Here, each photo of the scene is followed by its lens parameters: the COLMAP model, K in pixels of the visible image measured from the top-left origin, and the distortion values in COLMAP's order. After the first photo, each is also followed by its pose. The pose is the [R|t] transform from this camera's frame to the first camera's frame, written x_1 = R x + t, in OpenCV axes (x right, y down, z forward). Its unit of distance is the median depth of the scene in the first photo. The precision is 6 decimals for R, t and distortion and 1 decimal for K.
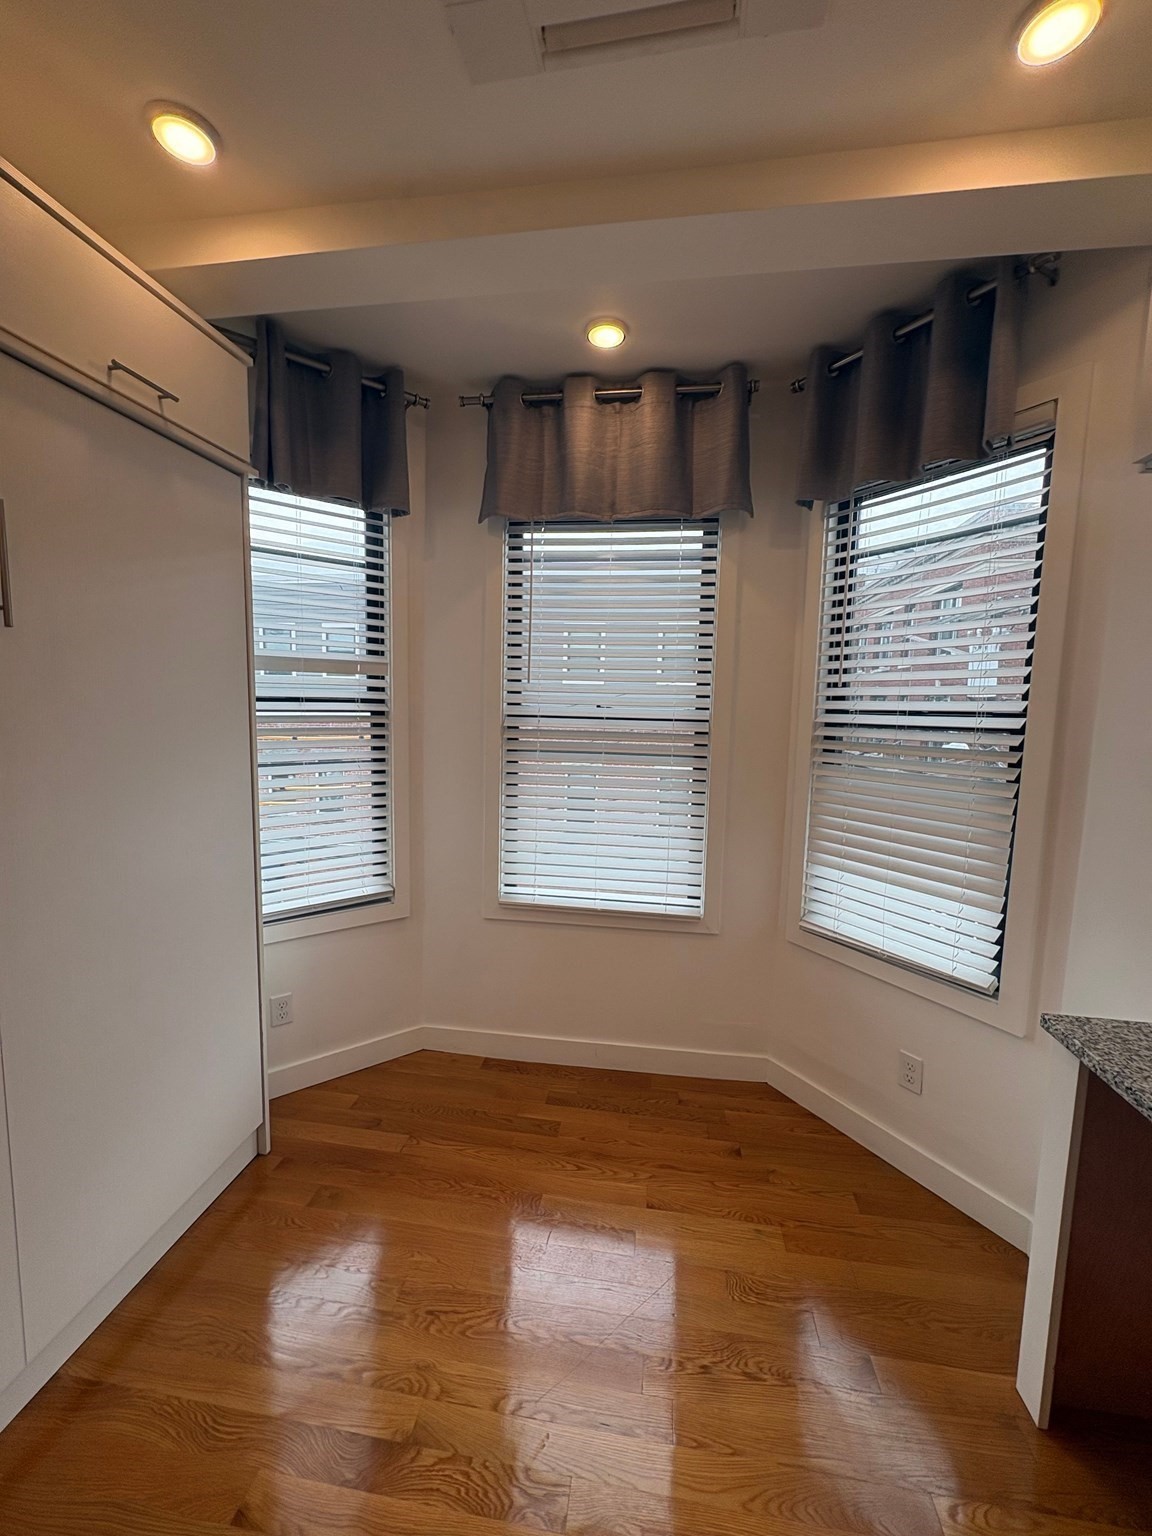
lens RADIAL K [[611.3, 0, 577.5], [0, 611.3, 768.2], [0, 0, 1]] dist [0.000975, -0.000181]
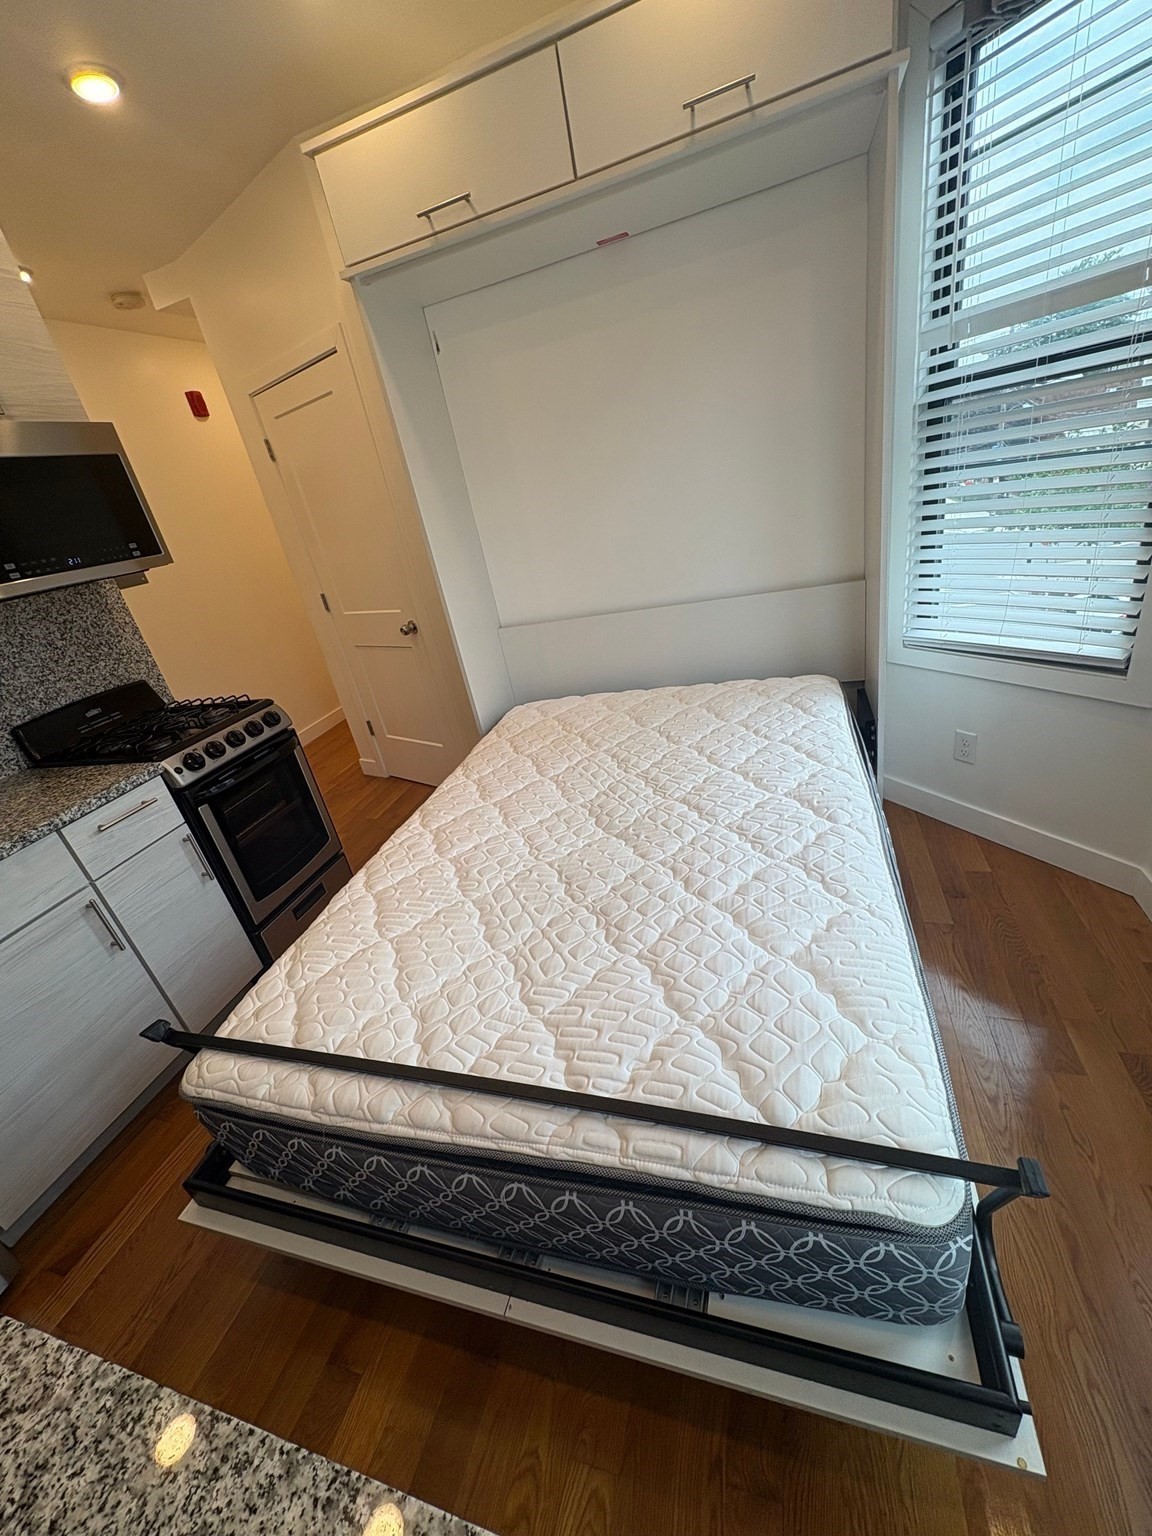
lens RADIAL K [[611.3, 0, 577.5], [0, 611.3, 768.2], [0, 0, 1]] dist [0.000975, -0.000181]
pose [[-0.150607, 0.429513, -0.890413, 0.811229], [0.081806, 0.903012, 0.421754, -0.045789], [0.985203, -0.009322, -0.171137, 0.974271]]
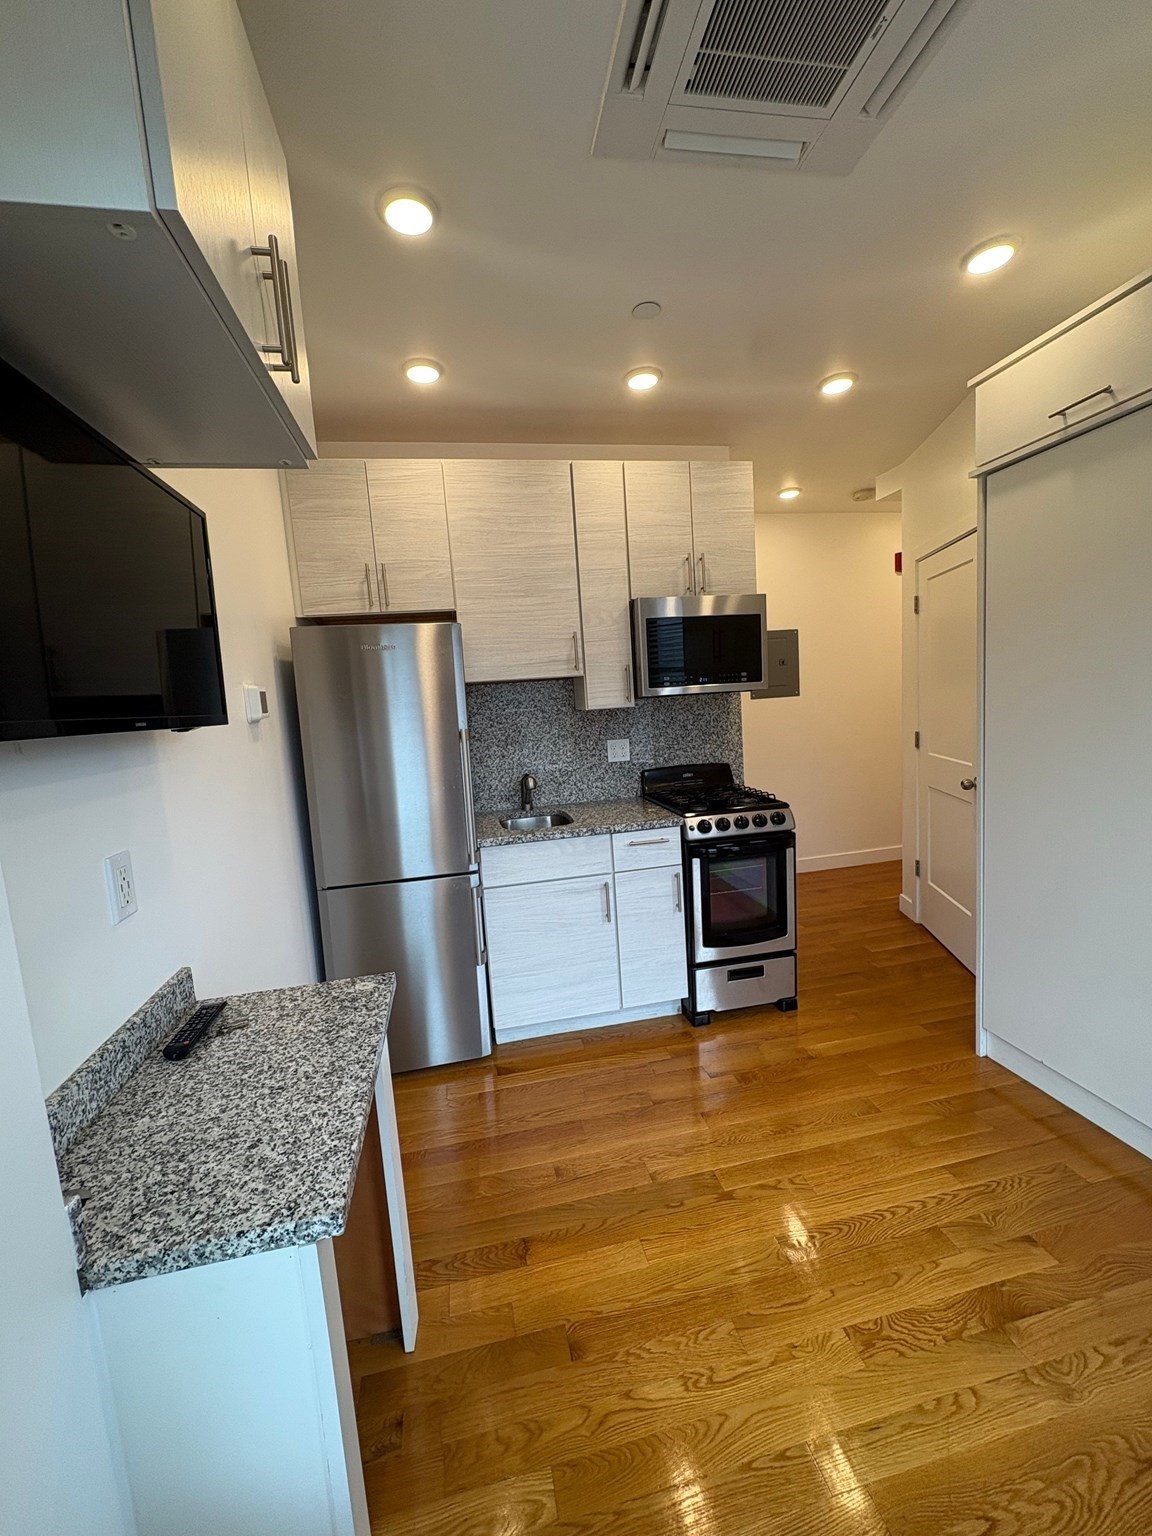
lens RADIAL K [[611.3, 0, 577.5], [0, 611.3, 768.2], [0, 0, 1]] dist [0.000975, -0.000181]
pose [[-0.939170, 0.076809, -0.334754, 0.684391], [0.007763, 0.979170, 0.202892, -0.109985], [0.343365, 0.187951, -0.920204, 1.462757]]
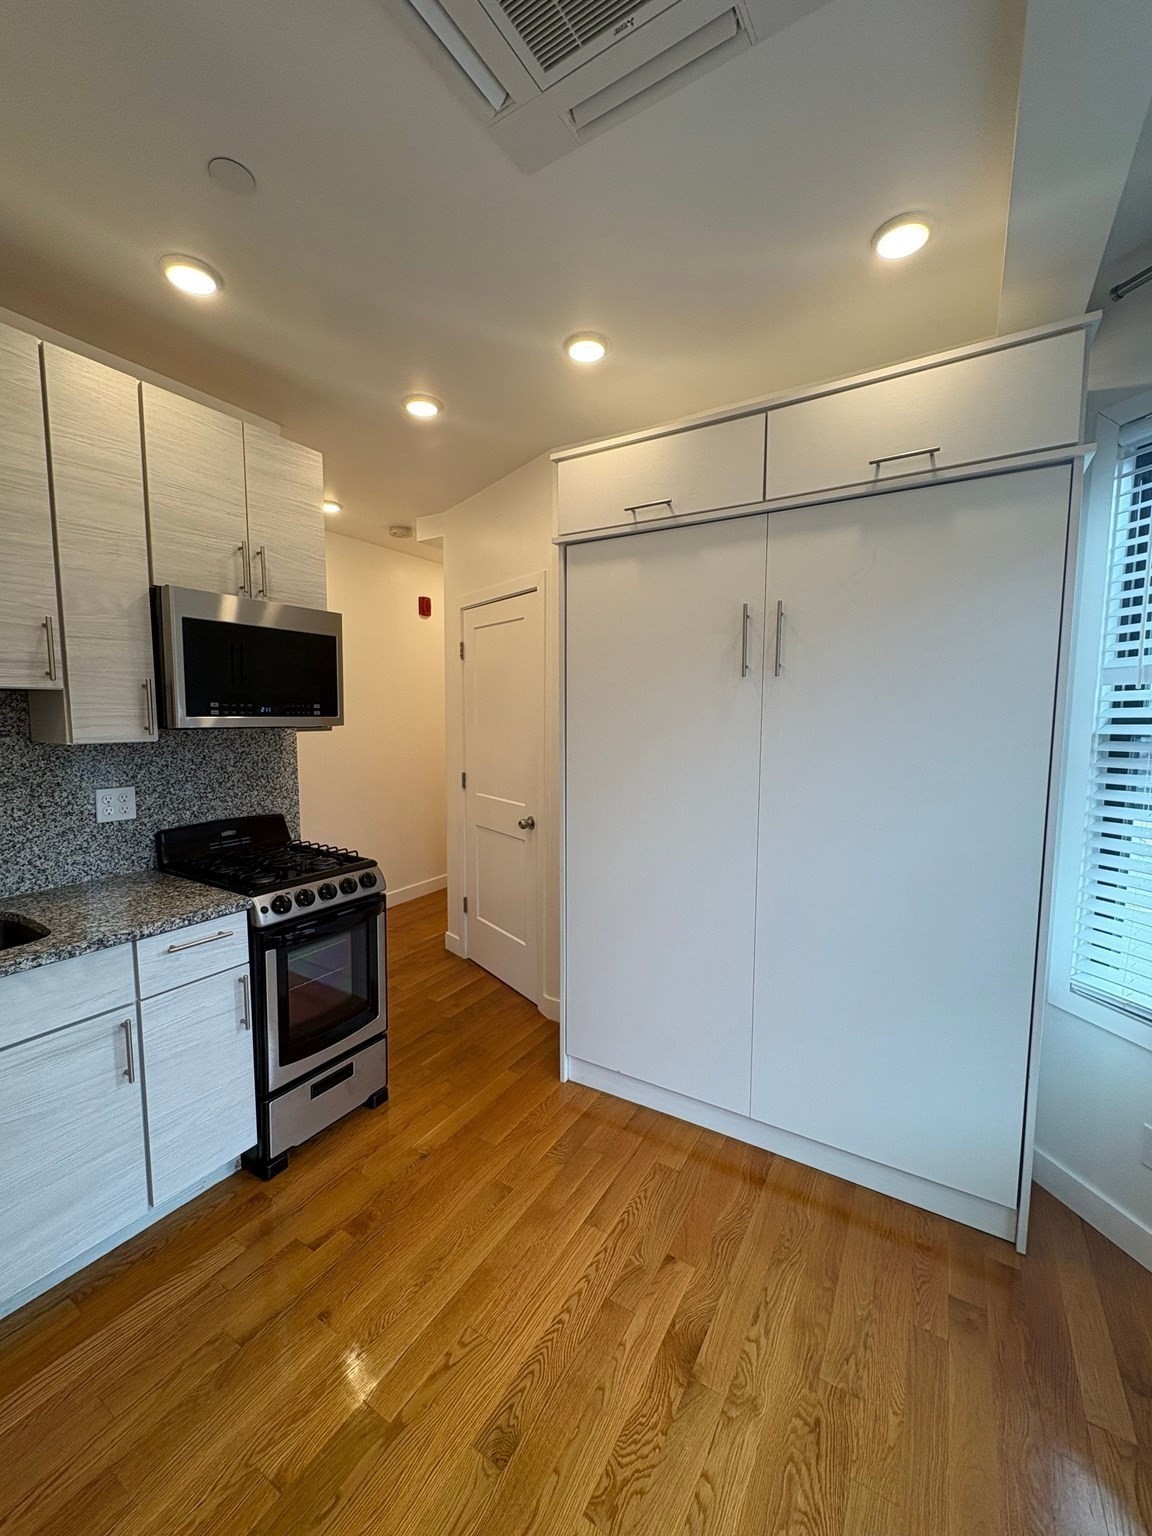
lens RADIAL K [[611.3, 0, 577.5], [0, 611.3, 768.2], [0, 0, 1]] dist [0.000975, -0.000181]
pose [[-0.390902, 0.059465, -0.918509, 0.717075], [-0.109999, 0.987741, 0.110761, -0.094278], [0.913836, 0.144332, -0.379569, 1.004169]]
